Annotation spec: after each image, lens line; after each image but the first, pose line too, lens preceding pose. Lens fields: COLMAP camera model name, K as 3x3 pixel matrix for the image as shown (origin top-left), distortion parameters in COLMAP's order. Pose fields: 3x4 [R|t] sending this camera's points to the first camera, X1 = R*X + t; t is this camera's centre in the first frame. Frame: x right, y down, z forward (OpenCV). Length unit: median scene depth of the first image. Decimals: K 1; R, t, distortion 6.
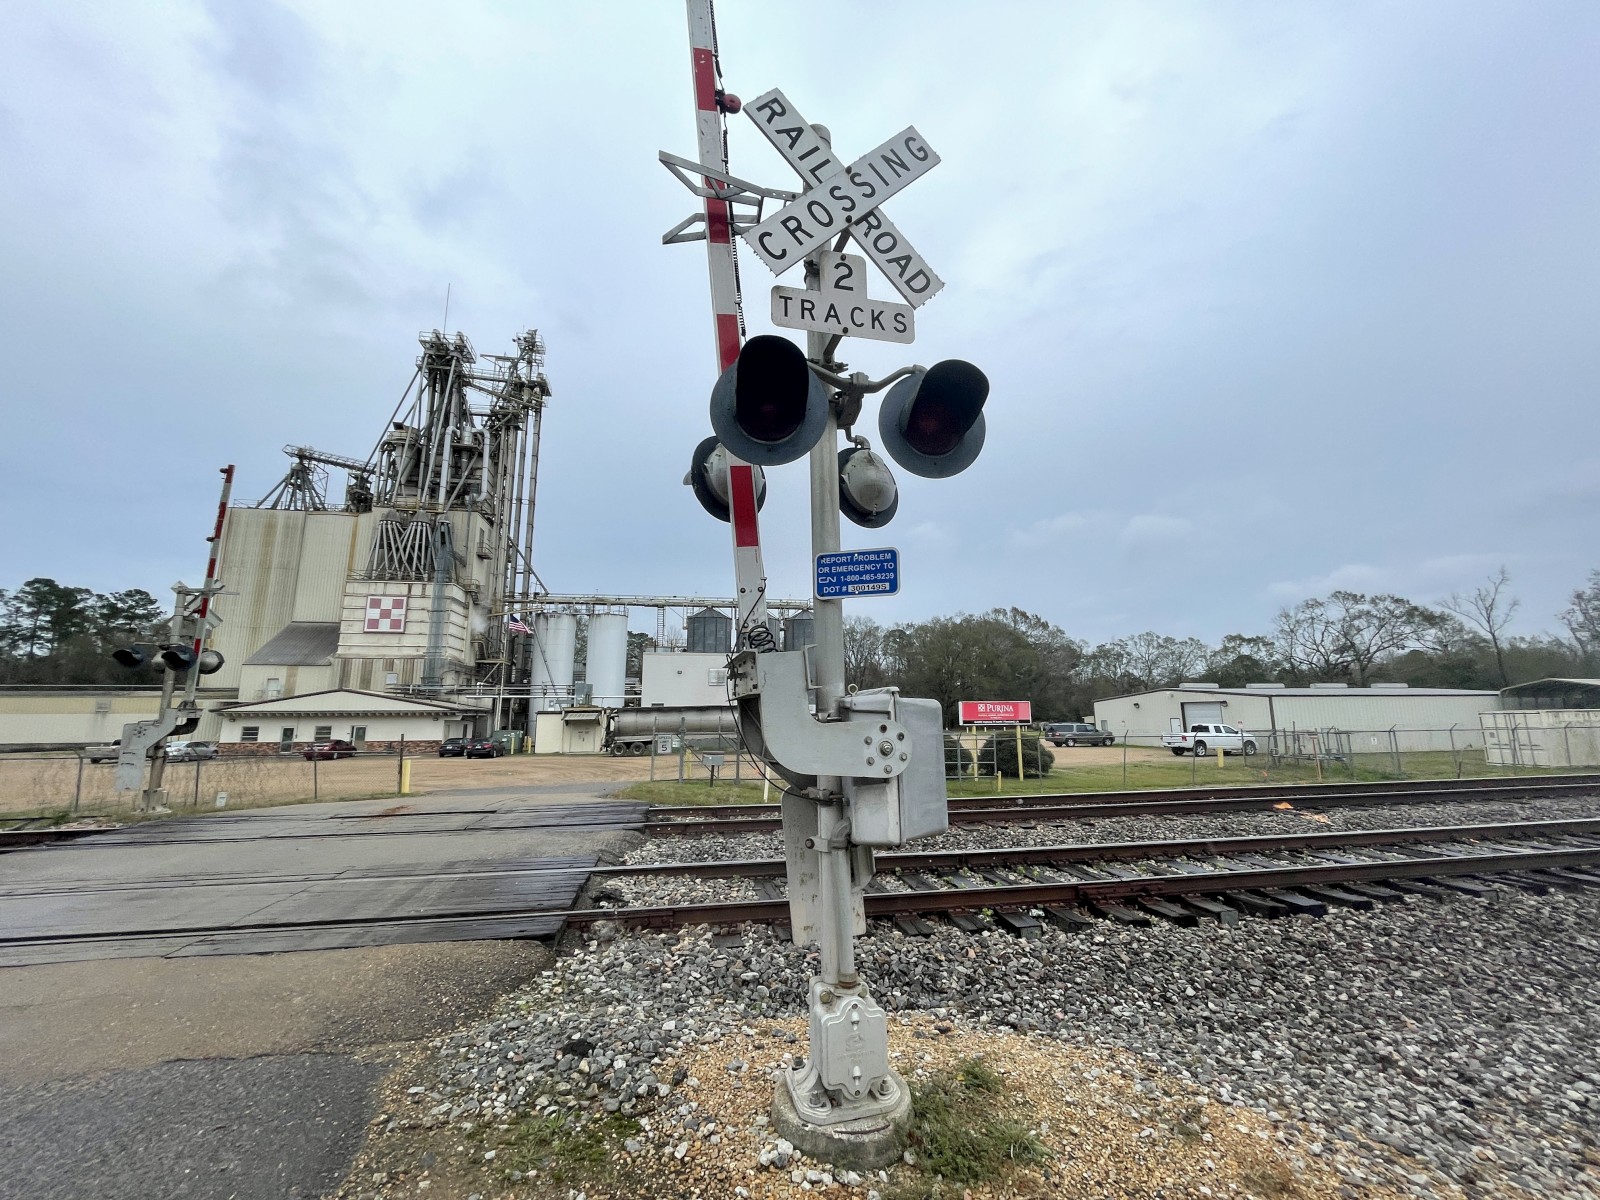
lens RADIAL K [[652.2, 0, 804.7], [0, 652.2, 602.0], [0, 0, 1]] dist [-0.000296, -0.000341]
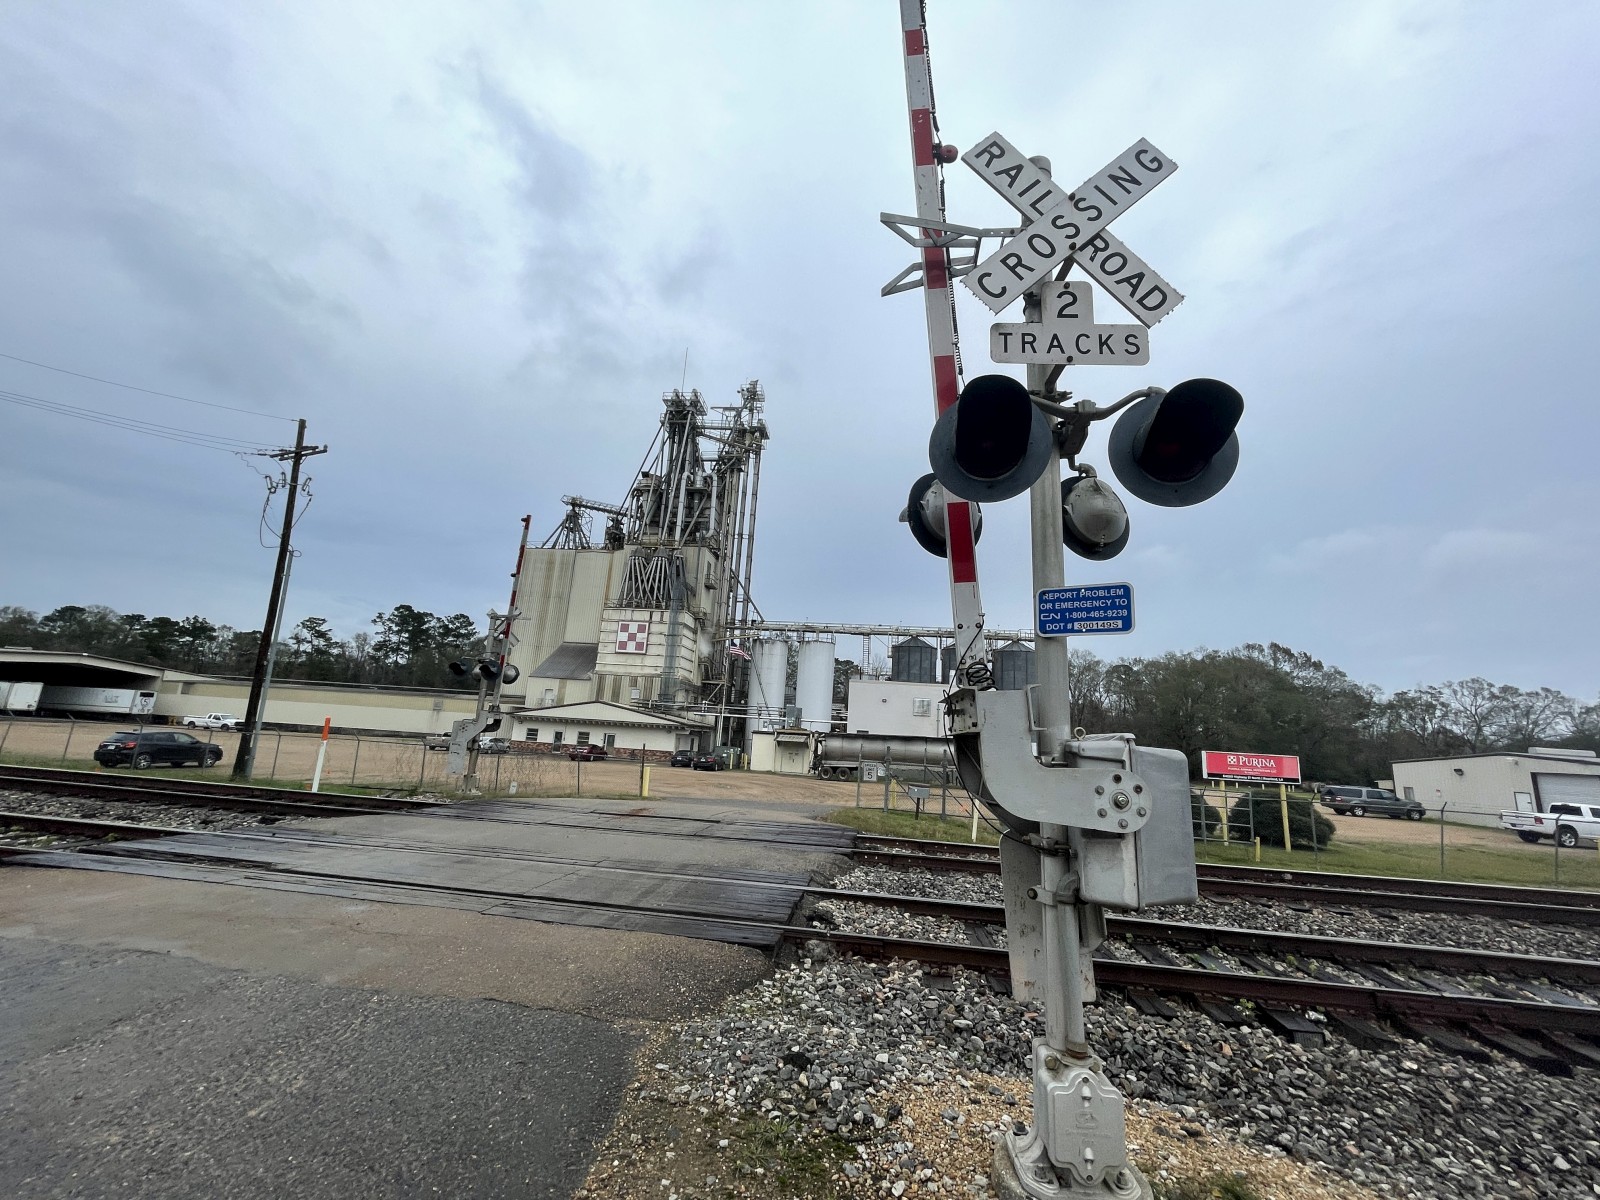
lens RADIAL K [[650.7, 0, 800.0], [0, 650.7, 600.0], [0, 0, 1]] dist [-0.001777, 0.000108]
pose [[0.949751, 0.000943, -0.313006, -0.011867], [-0.015724, 0.998877, -0.044702, -0.007119], [0.312612, 0.047378, 0.948699, -0.019080]]
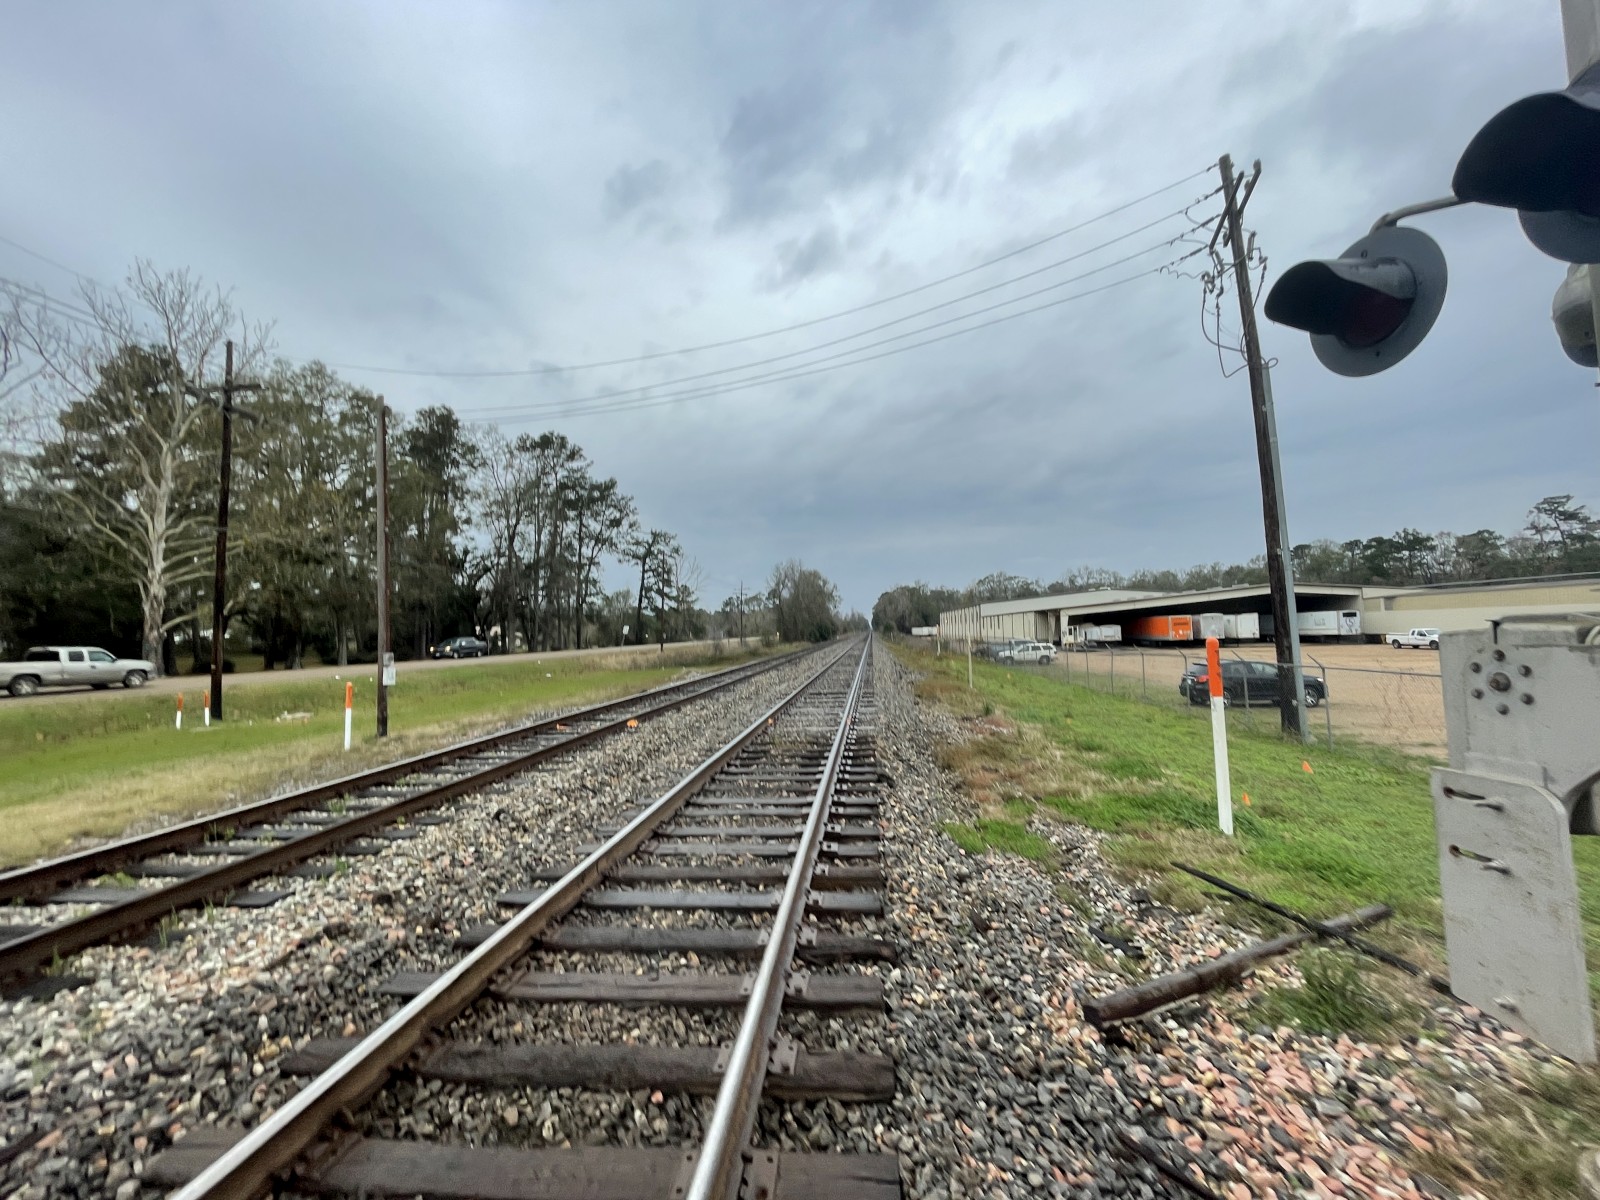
lens RADIAL K [[650.7, 0, 800.0], [0, 650.7, 600.0], [0, 0, 1]] dist [-0.001777, 0.000108]
pose [[-0.271797, -0.031232, -0.961848, -0.663156], [0.190751, 0.977894, -0.085655, 0.120665], [0.943261, -0.206754, -0.259831, 0.695596]]
